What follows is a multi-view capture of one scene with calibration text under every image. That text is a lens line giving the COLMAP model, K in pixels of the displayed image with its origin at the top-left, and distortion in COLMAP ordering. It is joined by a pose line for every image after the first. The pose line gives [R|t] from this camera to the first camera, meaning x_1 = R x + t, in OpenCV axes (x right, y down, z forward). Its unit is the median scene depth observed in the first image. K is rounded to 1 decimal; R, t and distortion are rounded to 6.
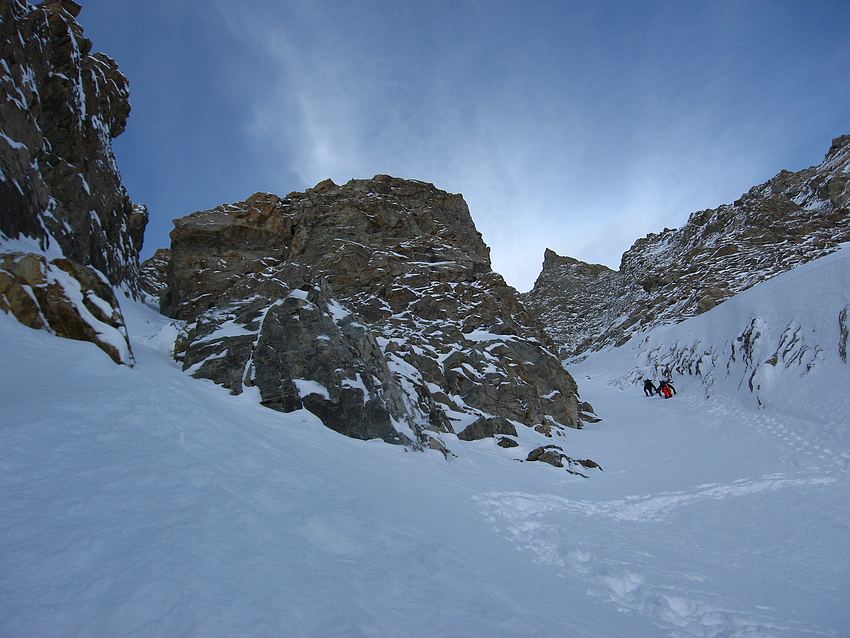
lens RADIAL K [[705.3, 0, 433.2], [0, 705.3, 309.1], [0, 0, 1]] dist [-0.139006, 0.106441]
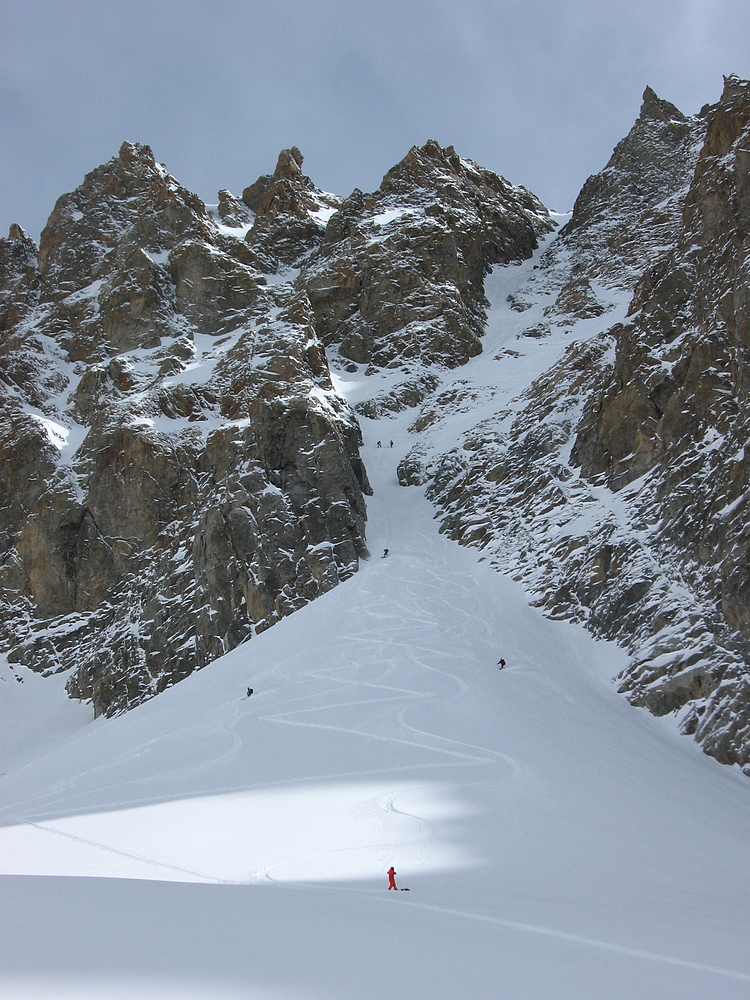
lens RADIAL K [[1802.0, 0, 375.0], [0, 1802.0, 500.0], [0, 0, 1]] dist [-0.023123, -0.094455]
pose [[0.977712, -0.029709, -0.207836, 0.967313], [0.101757, 0.932949, 0.345328, -1.407530], [0.183641, -0.358780, 0.915179, -4.263549]]
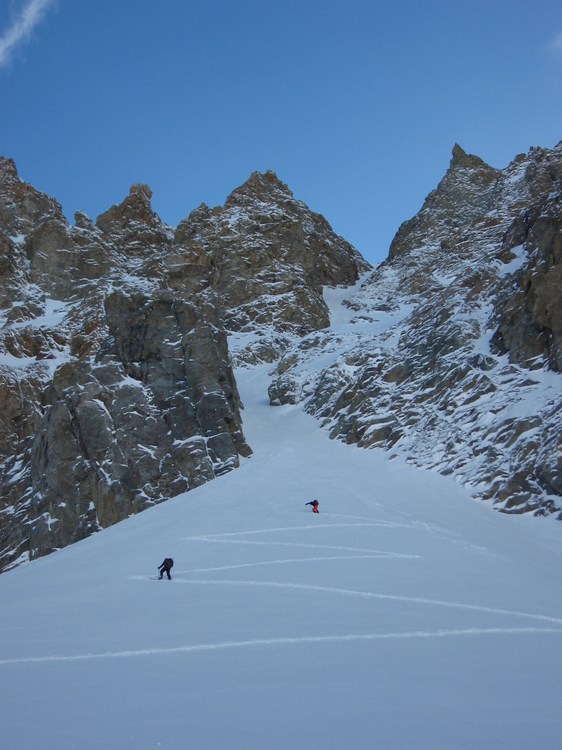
lens RADIAL K [[1351.5, 0, 281.0], [0, 1351.5, 375.0], [0, 0, 1]] dist [-0.023123, -0.094455]
pose [[0.990519, -0.030501, -0.133950, 0.569667], [0.059746, 0.973647, 0.220094, -0.699239], [0.123707, -0.226010, 0.966238, -3.140290]]
